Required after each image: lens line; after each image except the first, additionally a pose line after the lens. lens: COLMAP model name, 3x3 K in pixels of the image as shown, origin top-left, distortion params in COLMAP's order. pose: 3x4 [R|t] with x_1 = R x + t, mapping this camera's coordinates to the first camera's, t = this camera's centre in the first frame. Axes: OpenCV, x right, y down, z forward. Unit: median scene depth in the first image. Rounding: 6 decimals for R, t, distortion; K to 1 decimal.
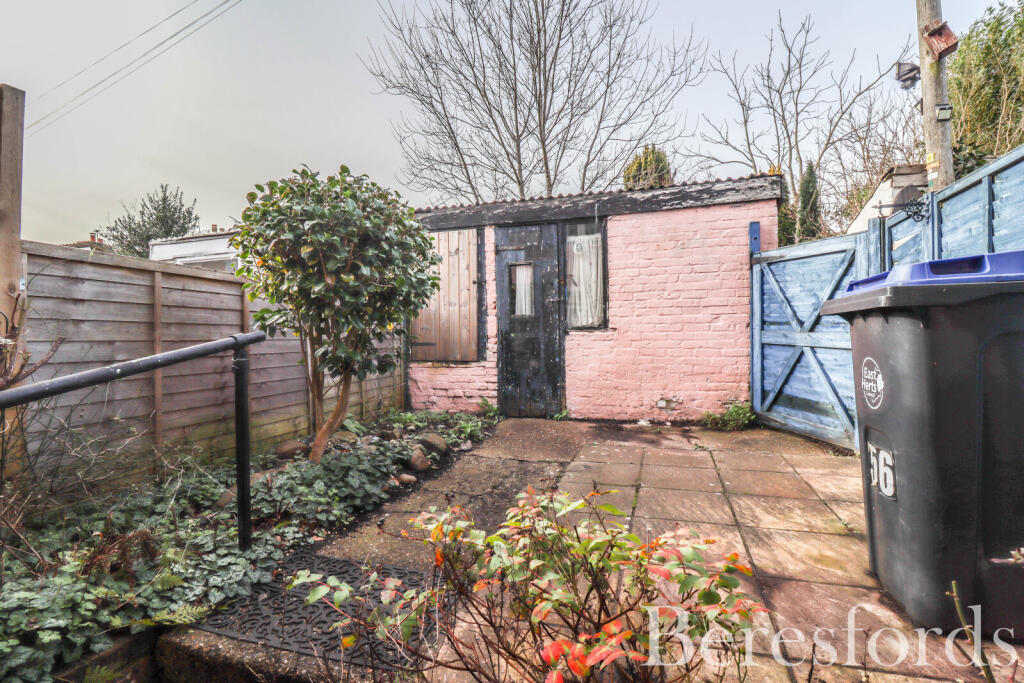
lens RADIAL K [[493.5, 0, 535.2], [0, 493.5, 340.8], [0, 0, 1]] dist [-0.023882, -0.000011]
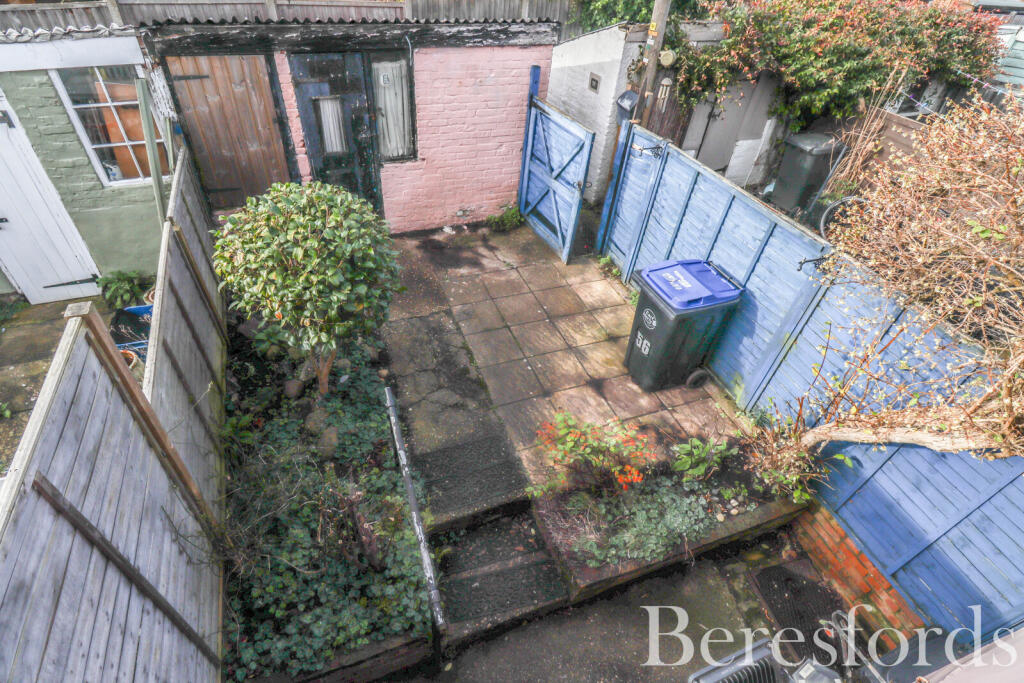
lens RADIAL K [[493.5, 0, 535.2], [0, 493.5, 340.8], [0, 0, 1]] dist [-0.023882, -0.000011]
pose [[0.763155, -0.351936, 0.541974, -0.405225], [-0.127664, 0.740051, 0.660323, -0.494862], [-0.633480, -0.573119, 0.519844, -0.001678]]
